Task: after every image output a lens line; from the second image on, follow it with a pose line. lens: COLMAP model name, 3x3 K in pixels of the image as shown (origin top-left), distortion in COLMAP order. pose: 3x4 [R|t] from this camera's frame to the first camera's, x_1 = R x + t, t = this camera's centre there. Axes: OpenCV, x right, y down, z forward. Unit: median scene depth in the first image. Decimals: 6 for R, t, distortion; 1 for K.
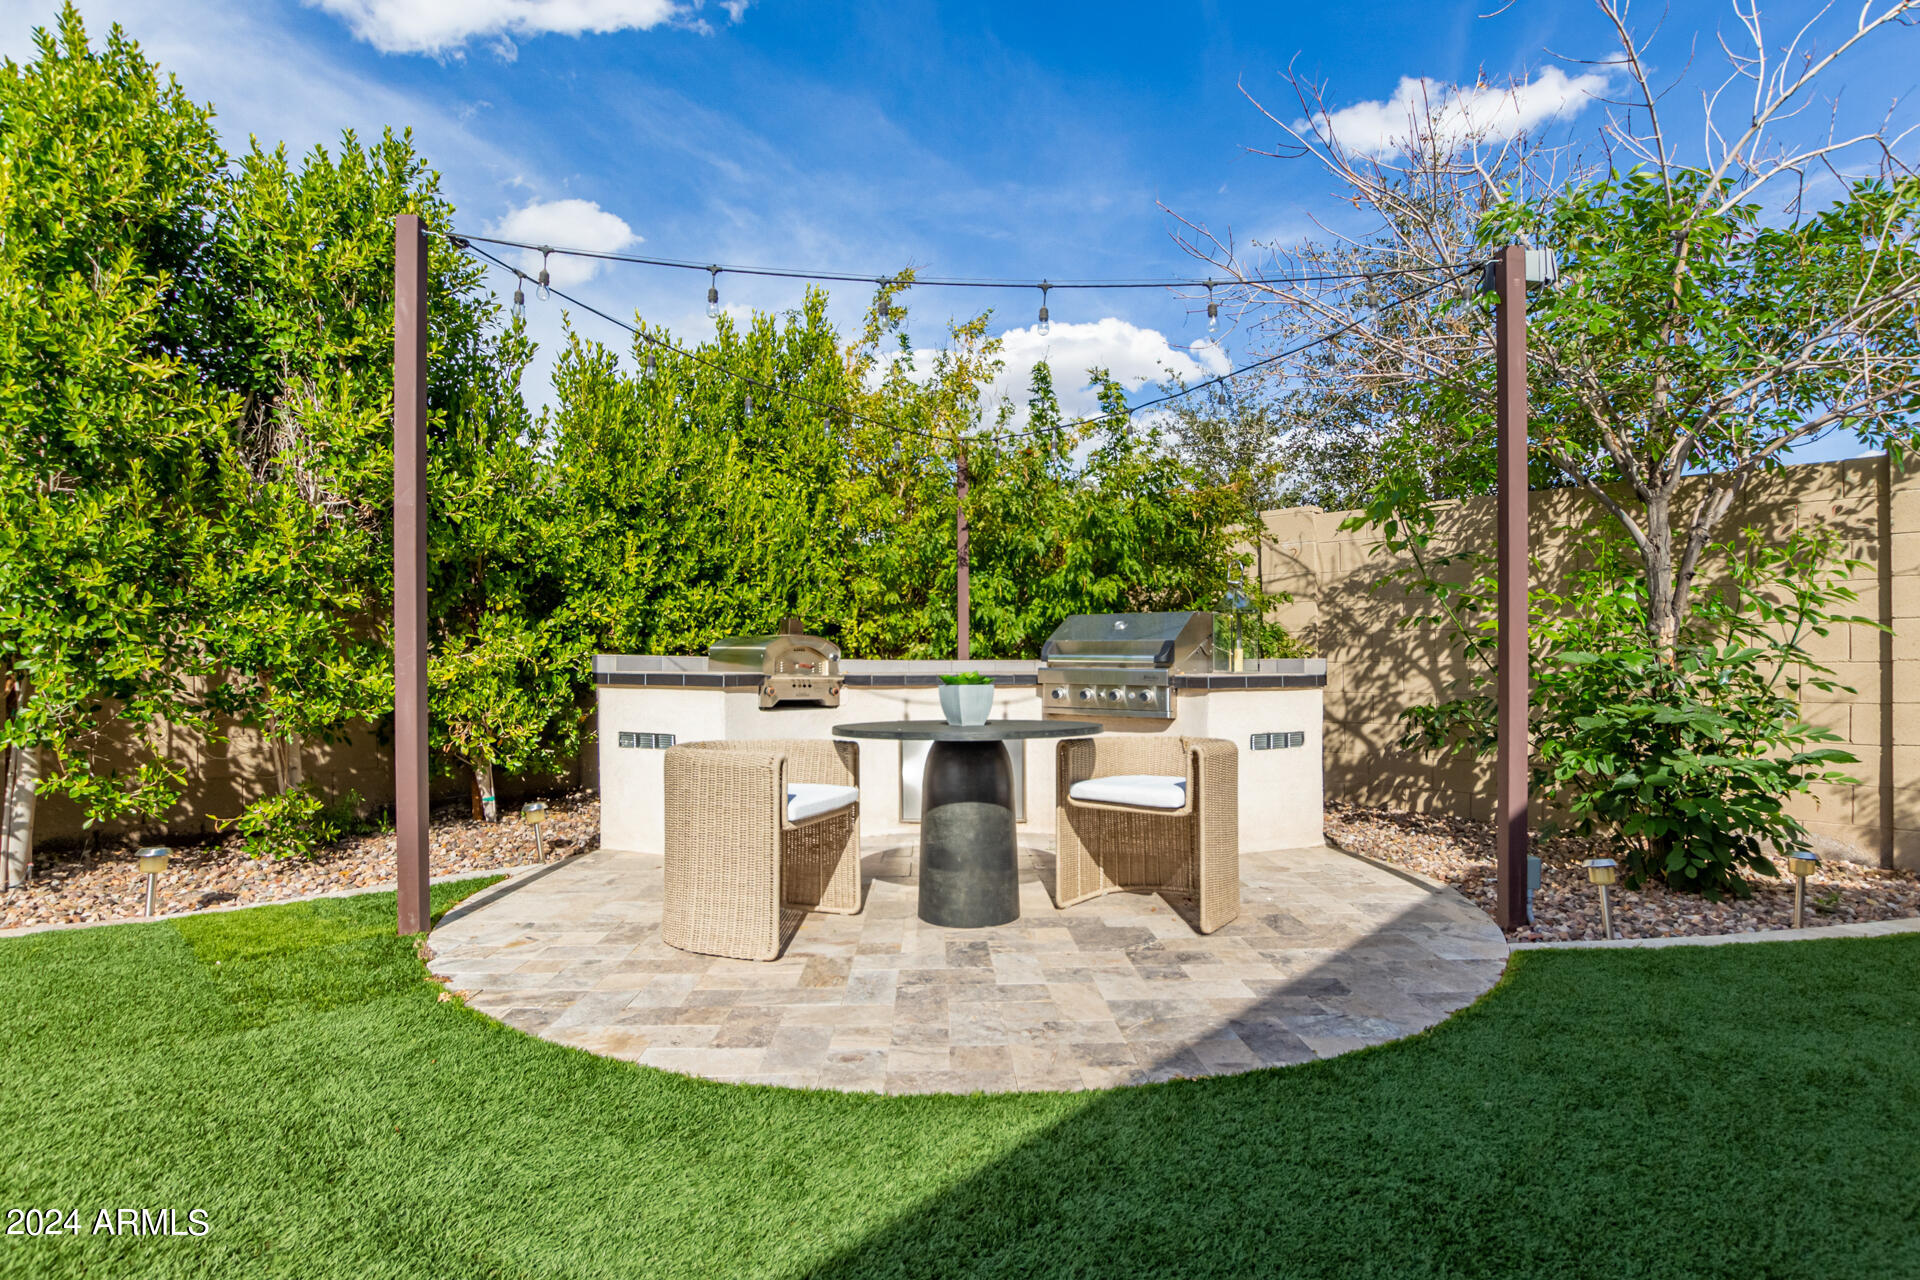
lens RADIAL K [[914.2, 0, 1035.8], [0, 914.2, 710.4], [0, 0, 1]] dist [-0.013417, -0.003024]
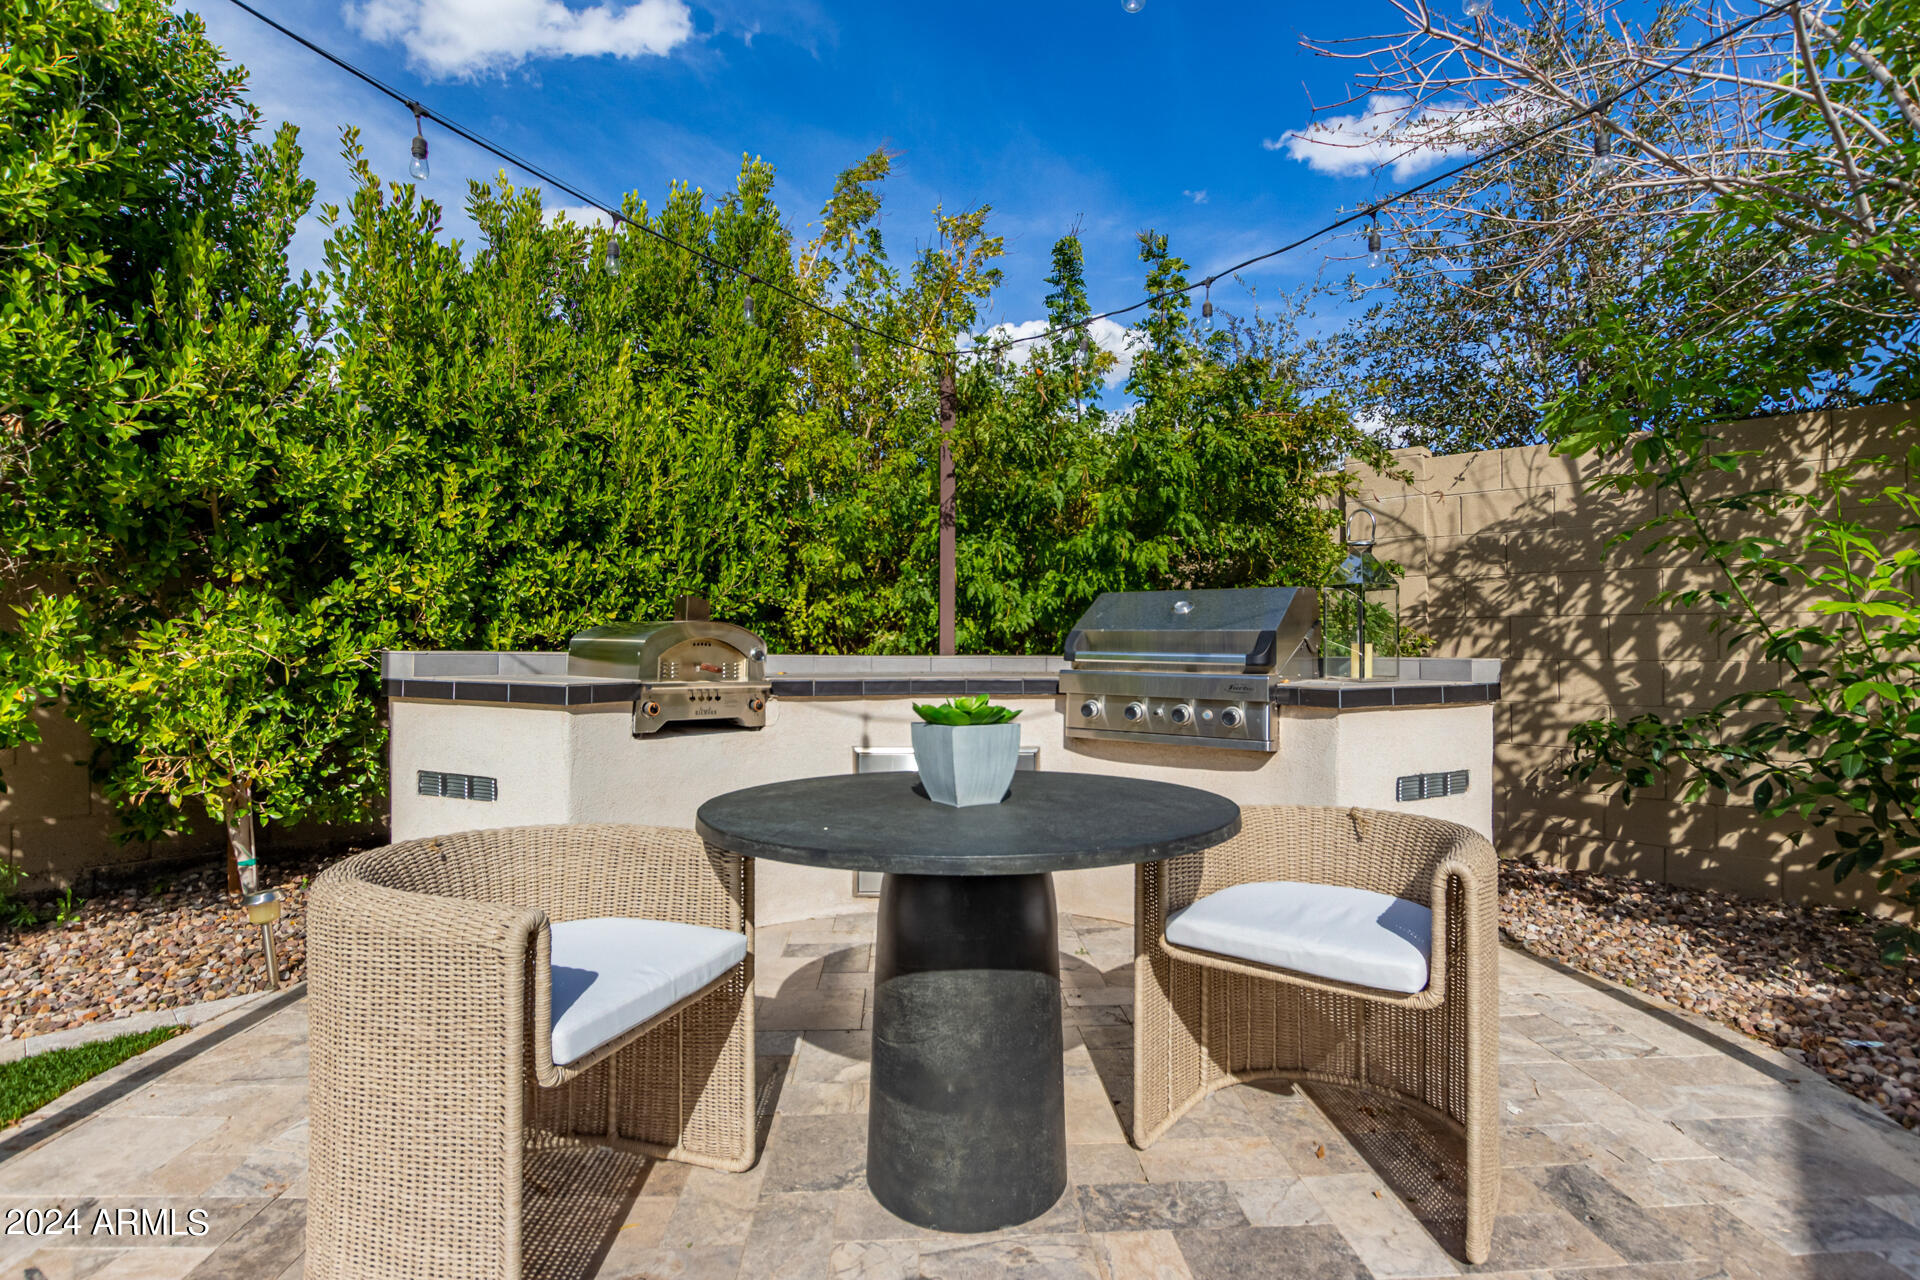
lens RADIAL K [[914.2, 0, 963.2], [0, 914.2, 654.1], [0, 0, 1]] dist [-0.013417, -0.003024]
pose [[0.998578, 0.004076, -0.053147, -0.033859], [-0.006309, 0.999101, -0.041909, -0.030265], [0.052929, 0.042185, 0.997707, 0.329471]]
